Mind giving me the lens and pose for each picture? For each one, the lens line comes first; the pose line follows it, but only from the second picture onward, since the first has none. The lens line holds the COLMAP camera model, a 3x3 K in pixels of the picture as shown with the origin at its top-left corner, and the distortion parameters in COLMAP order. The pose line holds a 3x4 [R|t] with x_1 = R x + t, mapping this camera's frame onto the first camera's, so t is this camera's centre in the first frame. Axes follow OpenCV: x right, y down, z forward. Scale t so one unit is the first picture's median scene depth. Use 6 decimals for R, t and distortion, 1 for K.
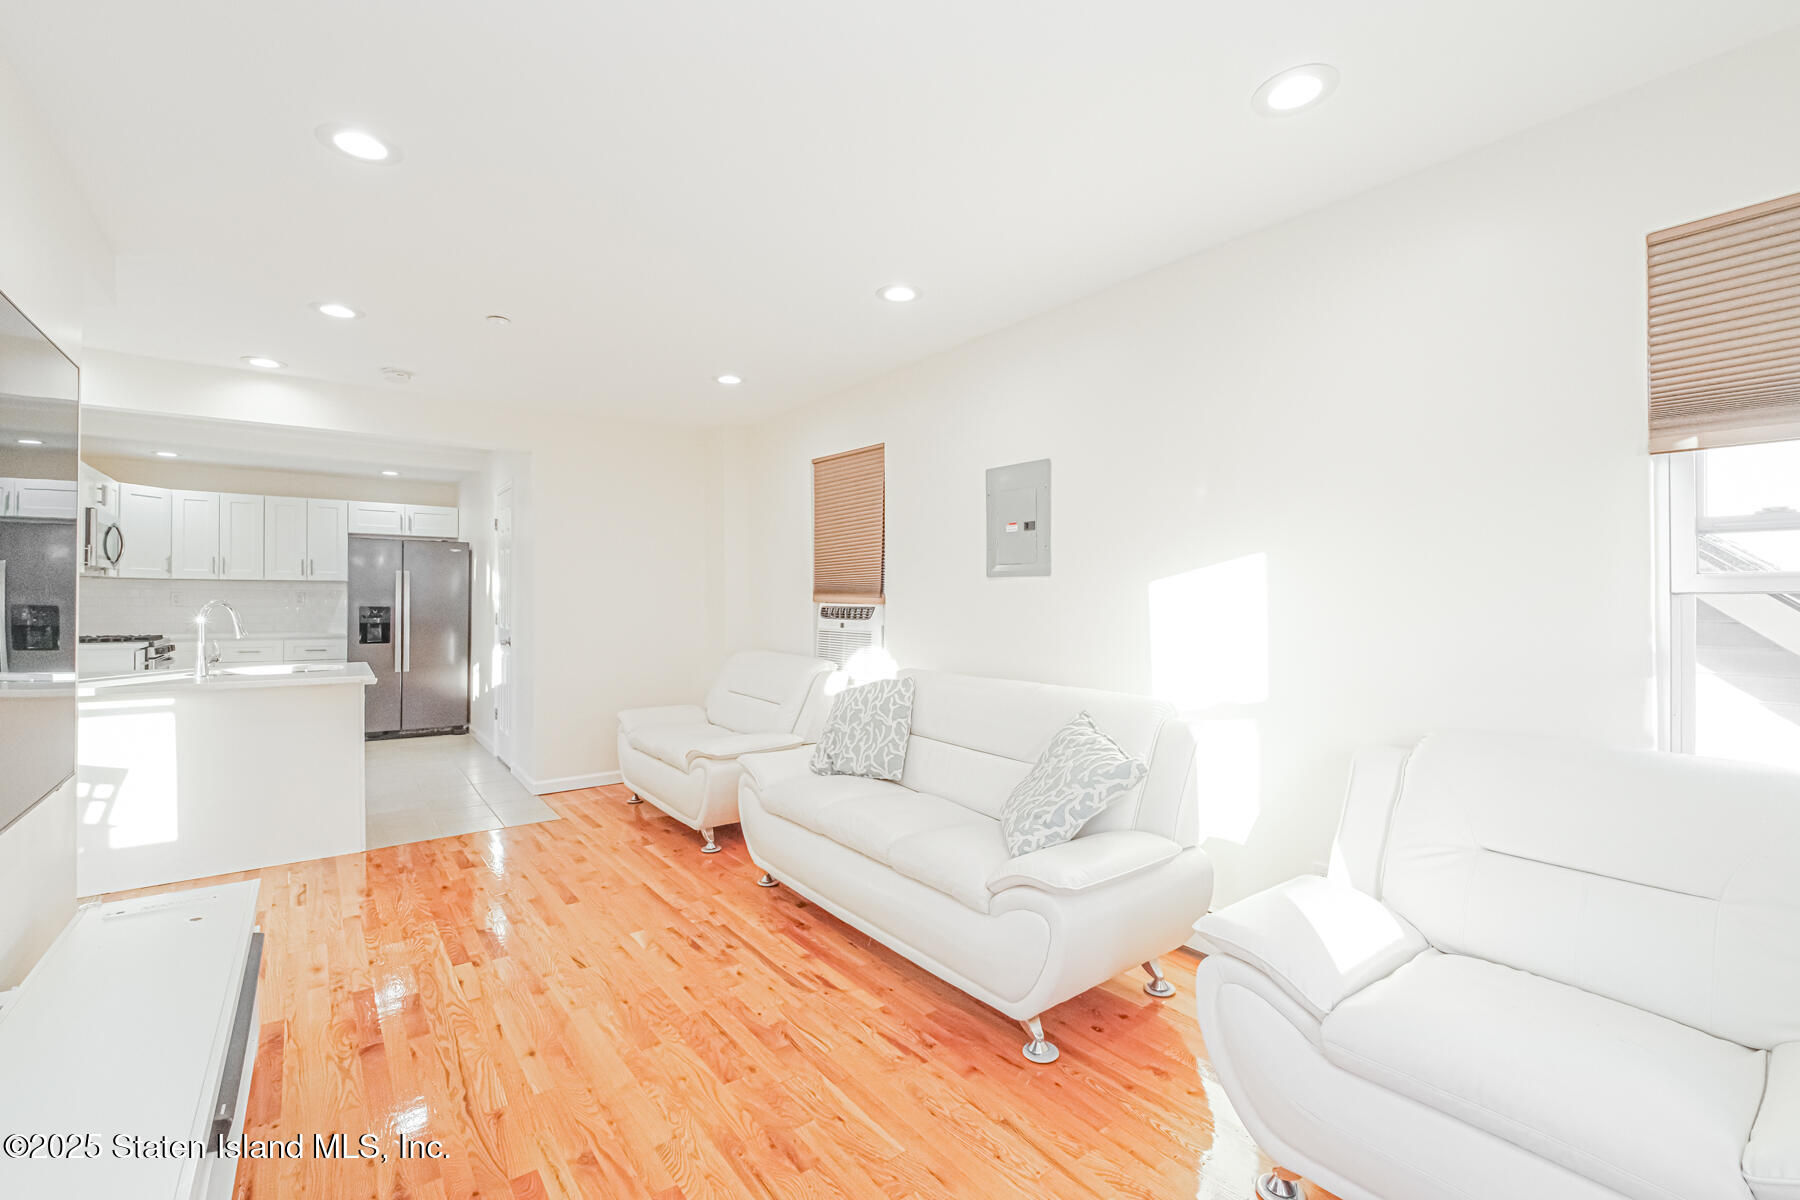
lens RADIAL K [[777.8, 0, 904.5], [0, 777.8, 596.8], [0, 0, 1]] dist [-0.001803, -0.000114]
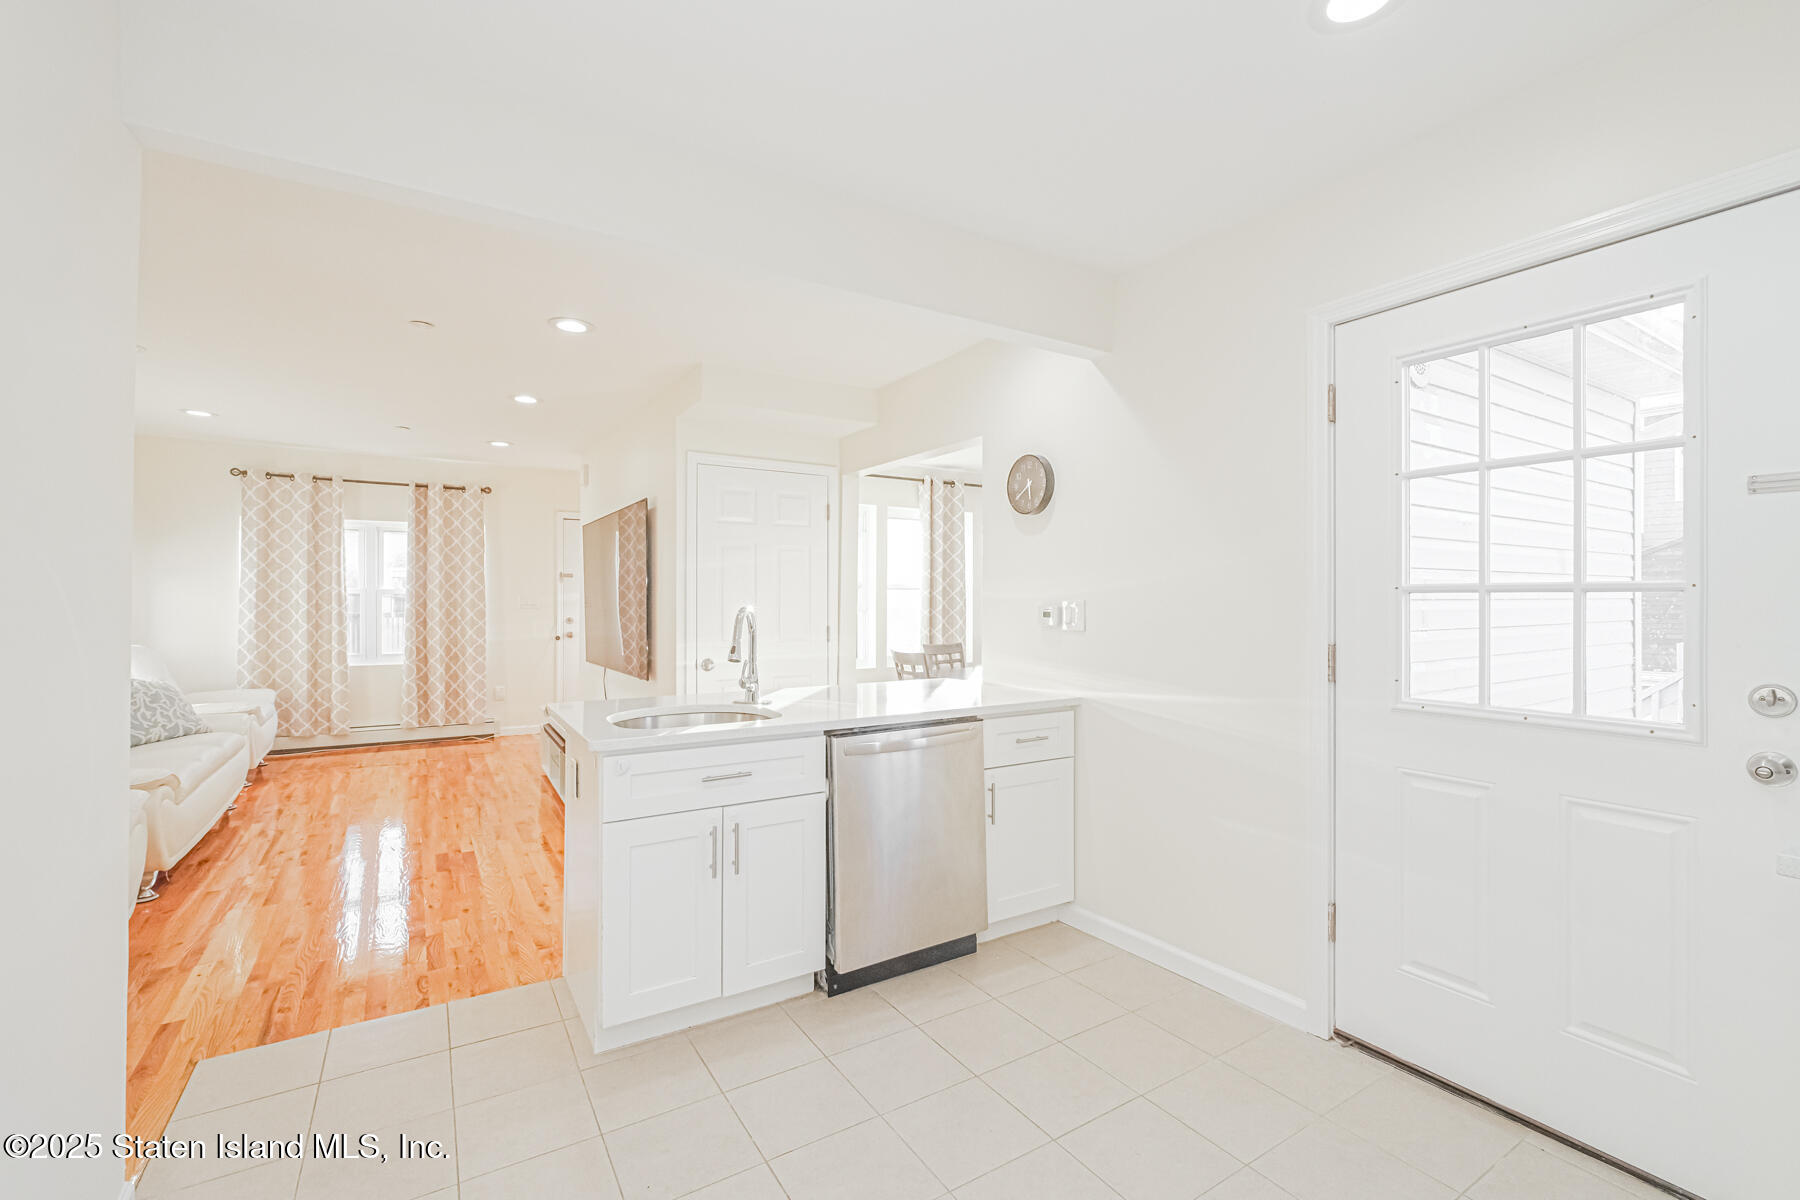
lens RADIAL K [[777.8, 0, 904.5], [0, 777.8, 596.8], [0, 0, 1]] dist [-0.001803, -0.000114]
pose [[-0.995708, -0.007069, 0.092276, -0.626121], [-0.007564, 0.999959, -0.005020, -0.001909], [-0.092237, -0.005696, -0.995721, 0.982681]]
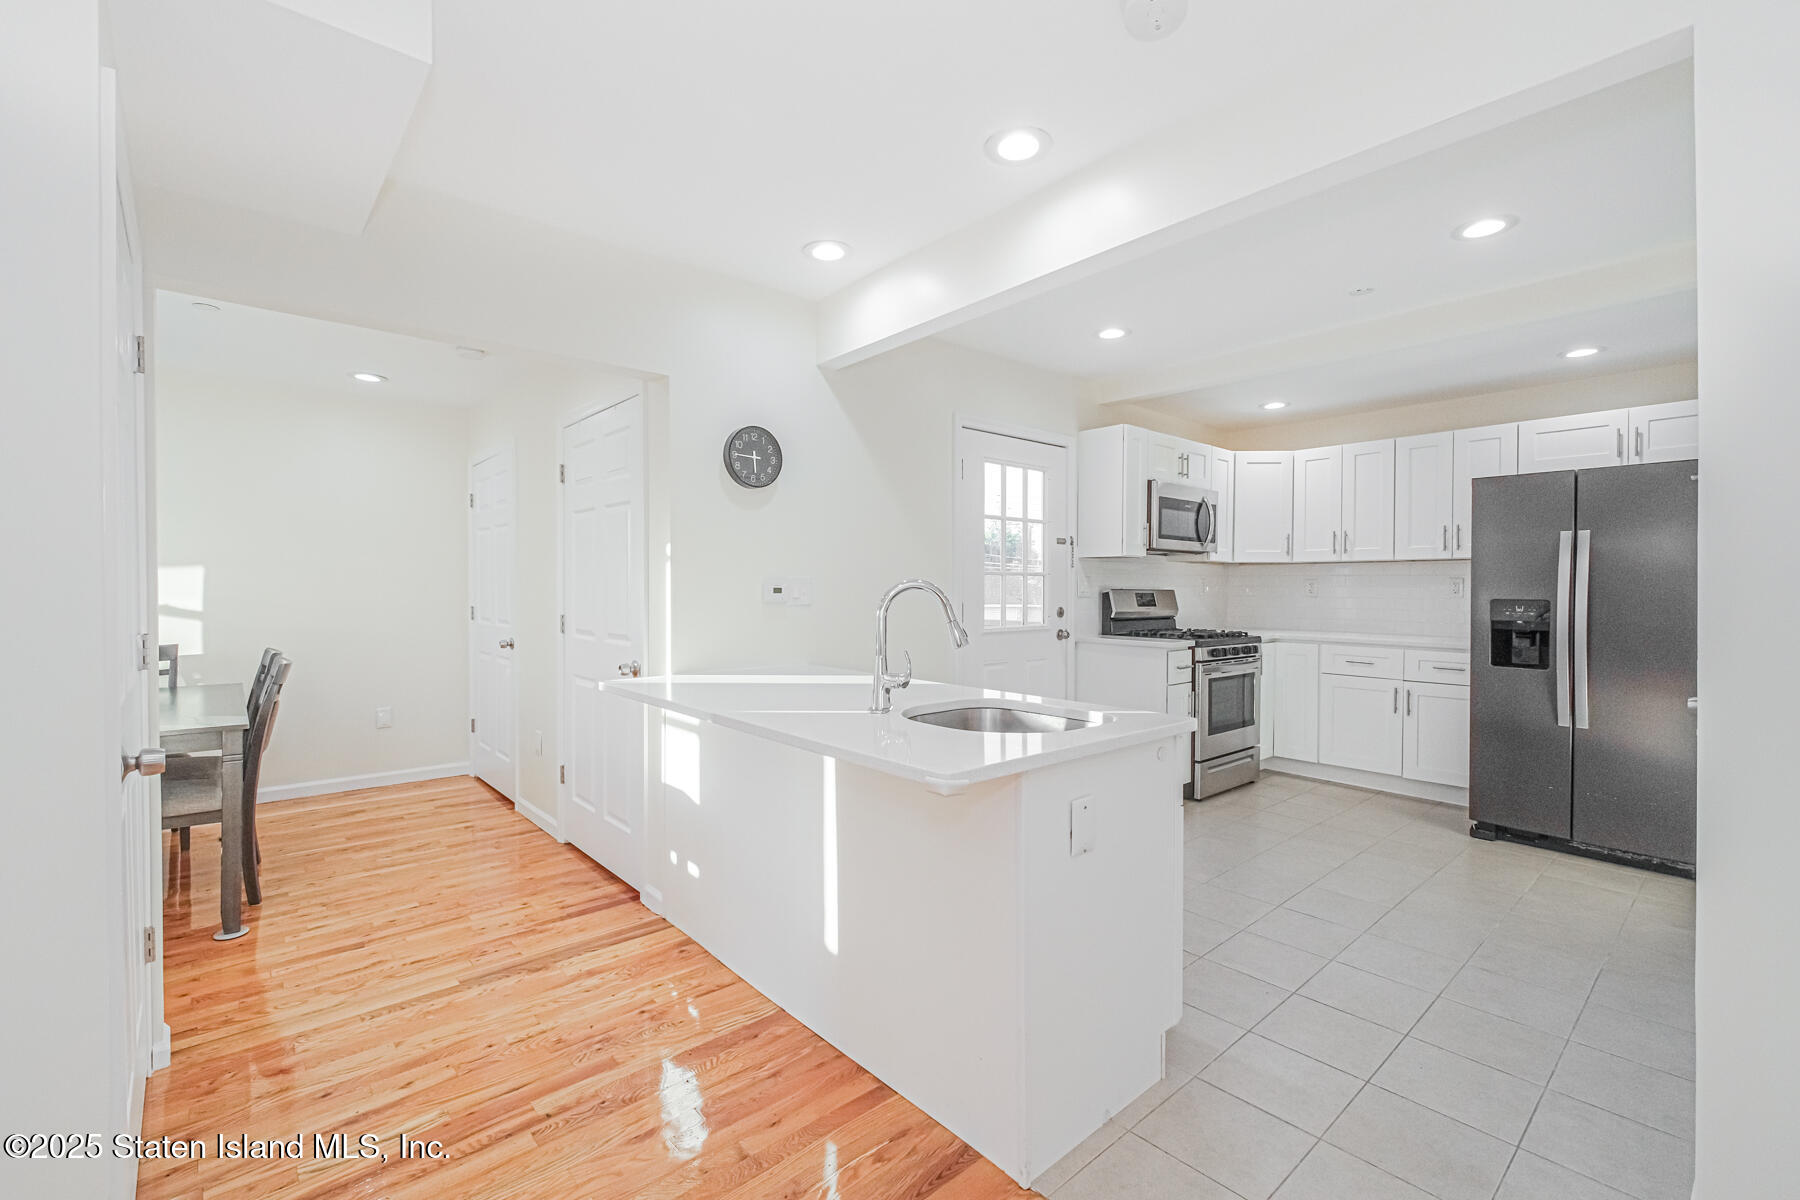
lens RADIAL K [[779.5, 0, 903.8], [0, 779.5, 596.8], [0, 0, 1]] dist [0.003266, -0.000414]
pose [[0.073559, 0.007902, -0.997260, -0.170771], [-0.000622, 0.999969, 0.007878, 0.006182], [0.997291, 0.000041, 0.073562, 0.539568]]
